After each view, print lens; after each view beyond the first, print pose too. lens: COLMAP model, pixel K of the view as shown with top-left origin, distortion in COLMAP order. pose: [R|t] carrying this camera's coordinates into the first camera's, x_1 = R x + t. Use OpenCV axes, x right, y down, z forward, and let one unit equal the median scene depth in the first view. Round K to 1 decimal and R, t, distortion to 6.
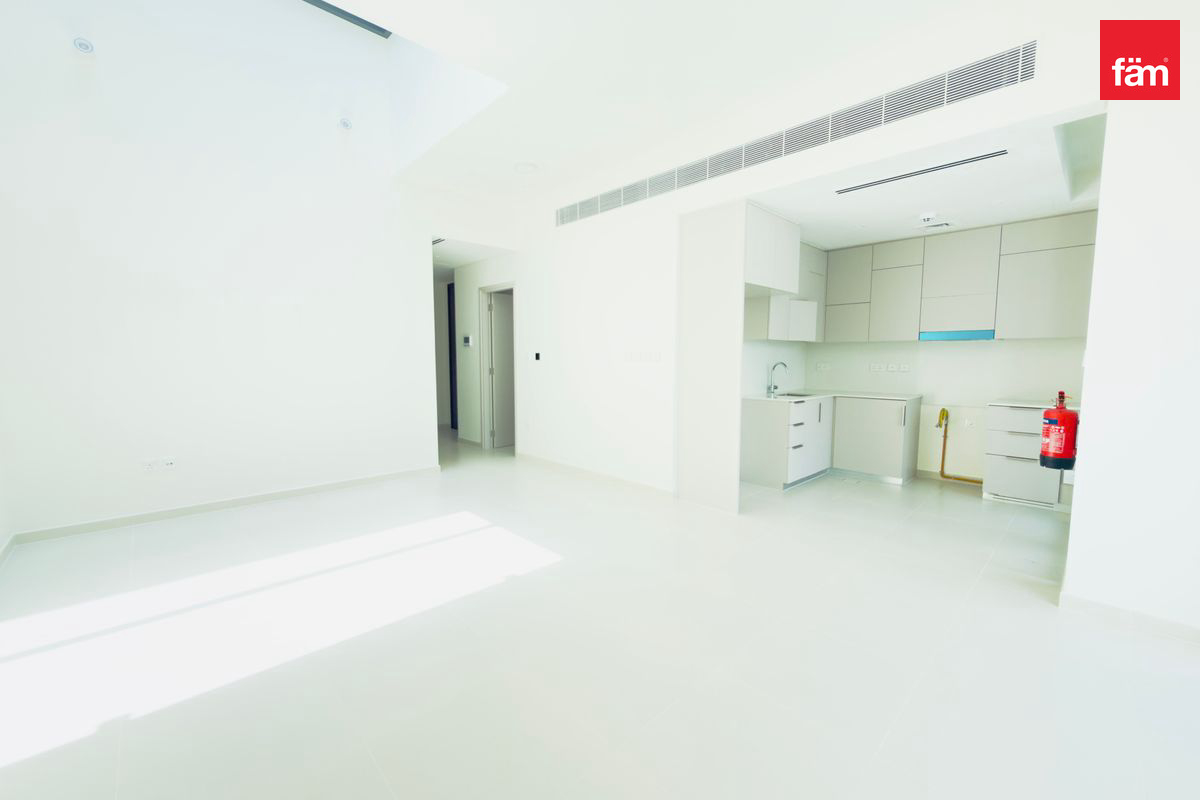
lens RADIAL K [[478.8, 0, 599.7], [0, 478.8, 395.1], [0, 0, 1]] dist [-0.000457, -0.000054]
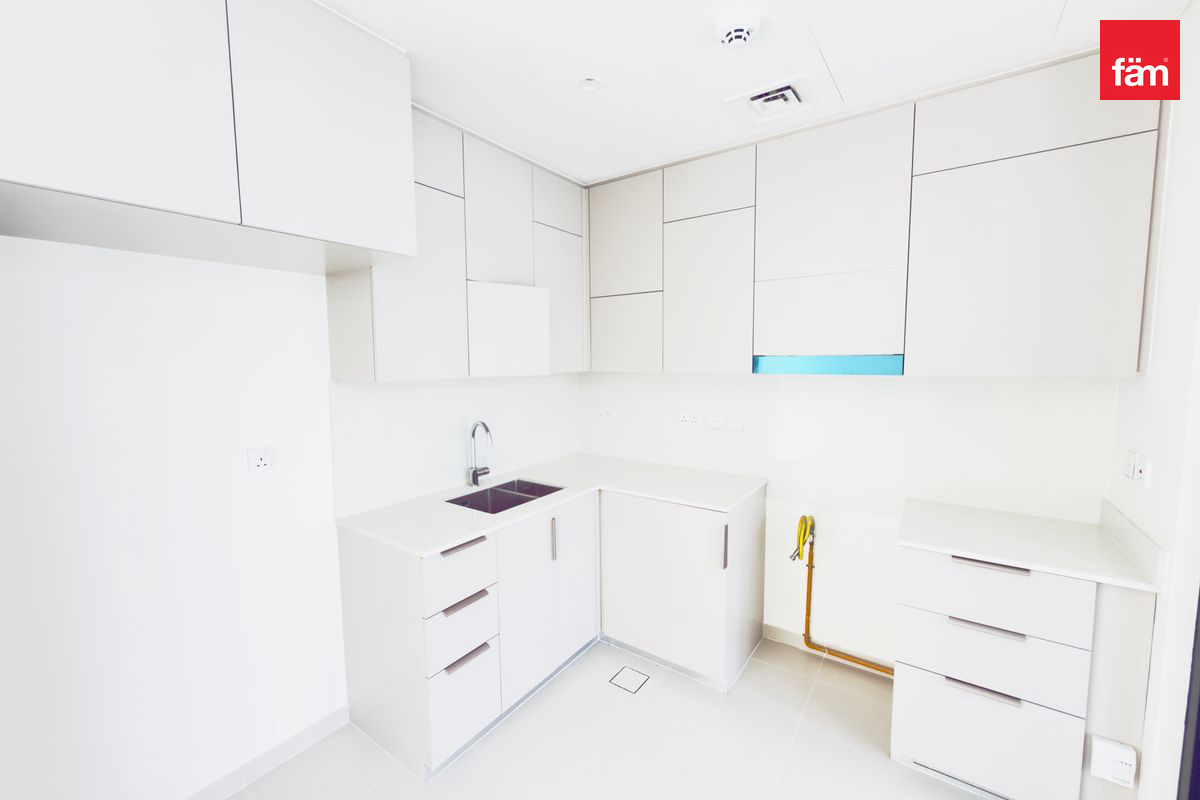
lens RADIAL K [[479.2, 0, 602.6], [0, 479.2, 402.5], [0, 0, 1]] dist [-0.000537, -0.000052]
pose [[0.980097, -0.029509, 0.196313, 0.420491], [0.028785, 0.999564, 0.006540, -0.090065], [-0.196420, -0.000759, 0.980519, 0.559213]]
